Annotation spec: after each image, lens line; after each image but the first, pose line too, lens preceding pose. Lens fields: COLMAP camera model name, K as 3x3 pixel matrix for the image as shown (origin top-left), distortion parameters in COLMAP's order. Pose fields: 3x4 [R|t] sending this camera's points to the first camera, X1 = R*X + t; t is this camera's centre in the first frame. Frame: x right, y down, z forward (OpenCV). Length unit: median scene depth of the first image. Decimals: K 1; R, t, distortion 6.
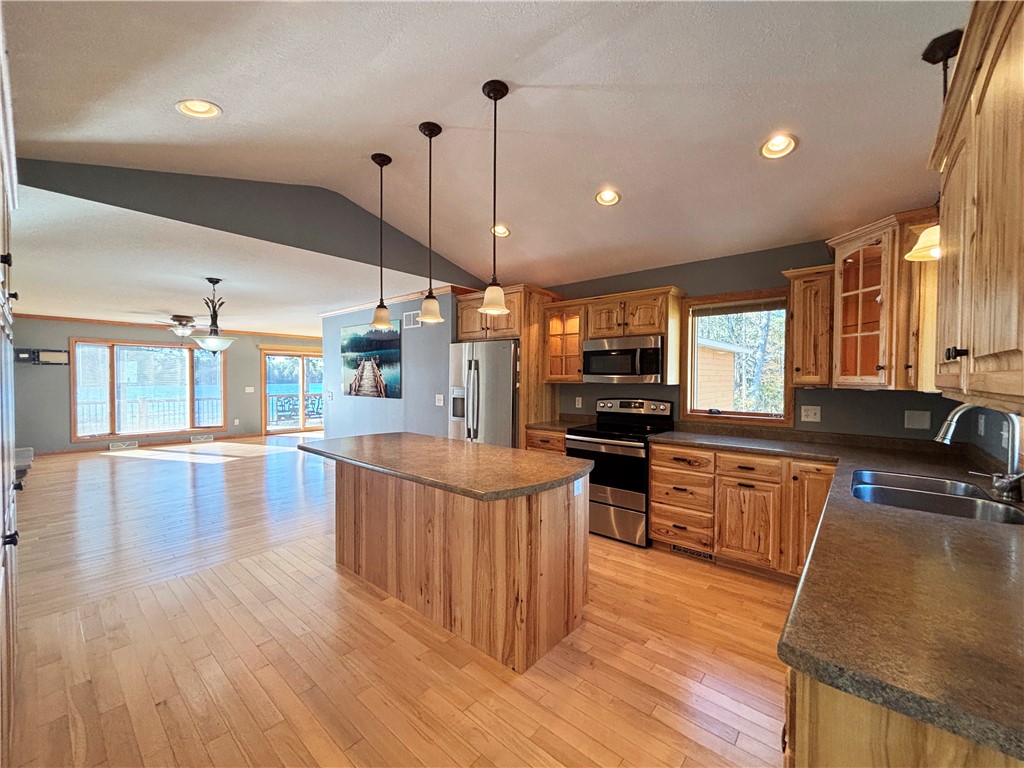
lens RADIAL K [[411.1, 0, 515.5], [0, 411.1, 385.2], [0, 0, 1]] dist [0.010046, -0.006332]
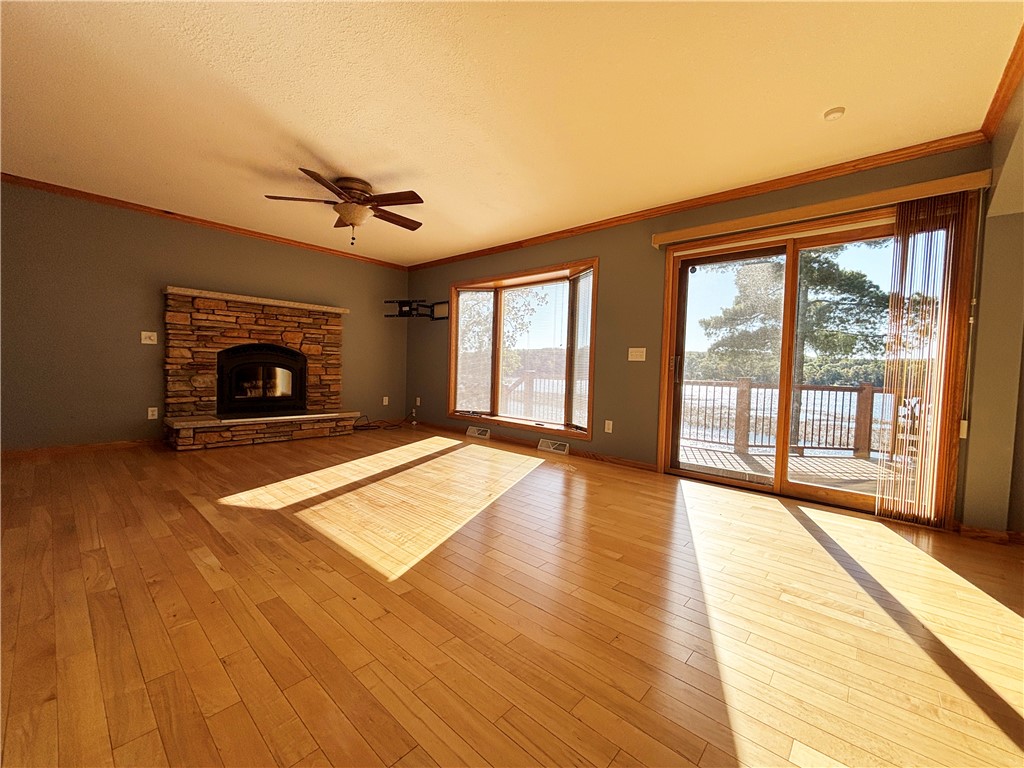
lens RADIAL K [[411.1, 0, 515.5], [0, 411.1, 385.2], [0, 0, 1]] dist [0.010046, -0.006332]
pose [[-0.019419, 0.036205, -0.999156, -0.506221], [-0.050033, 0.998057, 0.037137, 0.073510], [0.998559, 0.050712, -0.017570, 1.988194]]
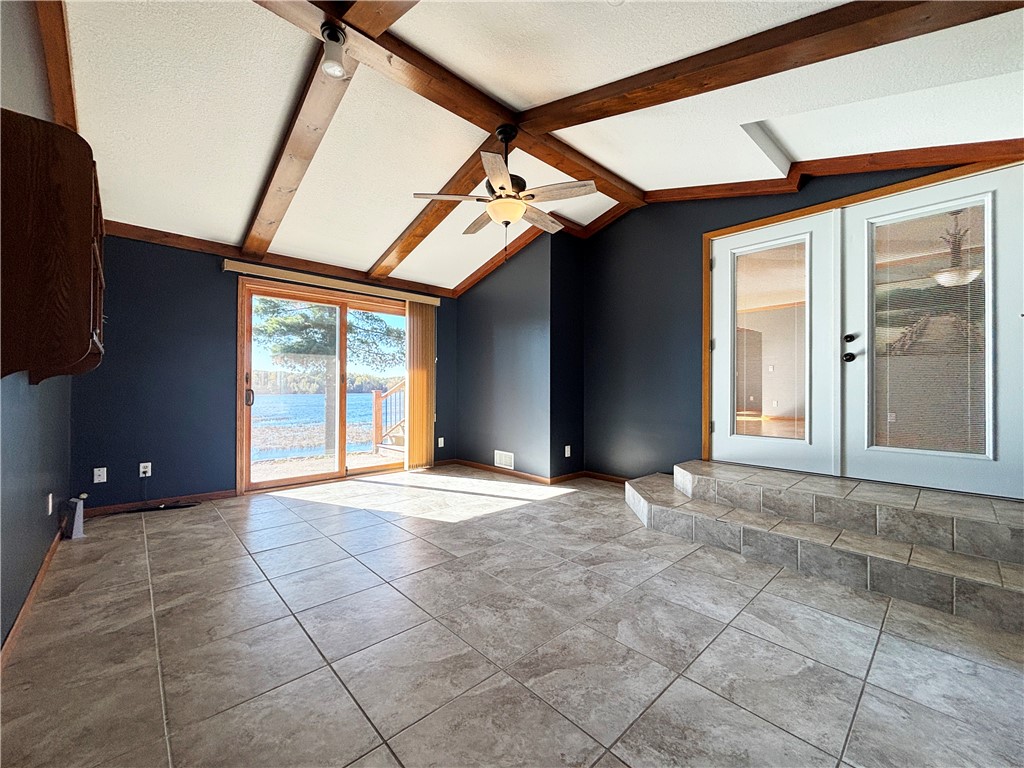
lens RADIAL K [[414.0, 0, 516.3], [0, 414.0, 381.7], [0, 0, 1]] dist [0.003314, -0.000241]
pose [[0.993807, -0.002611, -0.111090, -1.630811], [-0.000661, 0.999567, -0.029407, 0.160107], [0.111119, 0.029298, 0.993375, -0.030729]]
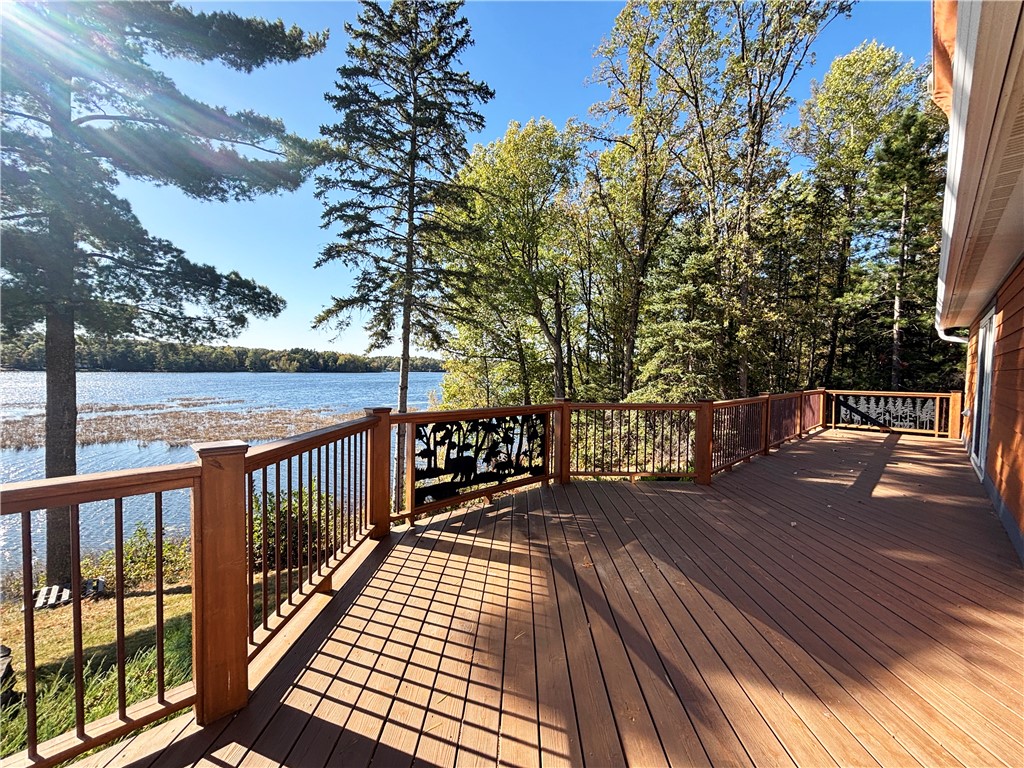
lens RADIAL K [[411.1, 0, 515.5], [0, 411.1, 385.2], [0, 0, 1]] dist [0.010046, -0.006332]
pose [[0.995998, 0.019857, -0.087147, -1.543365], [-0.018137, 0.999626, 0.020482, -0.005002], [0.087521, -0.018819, 0.995985, 2.355317]]
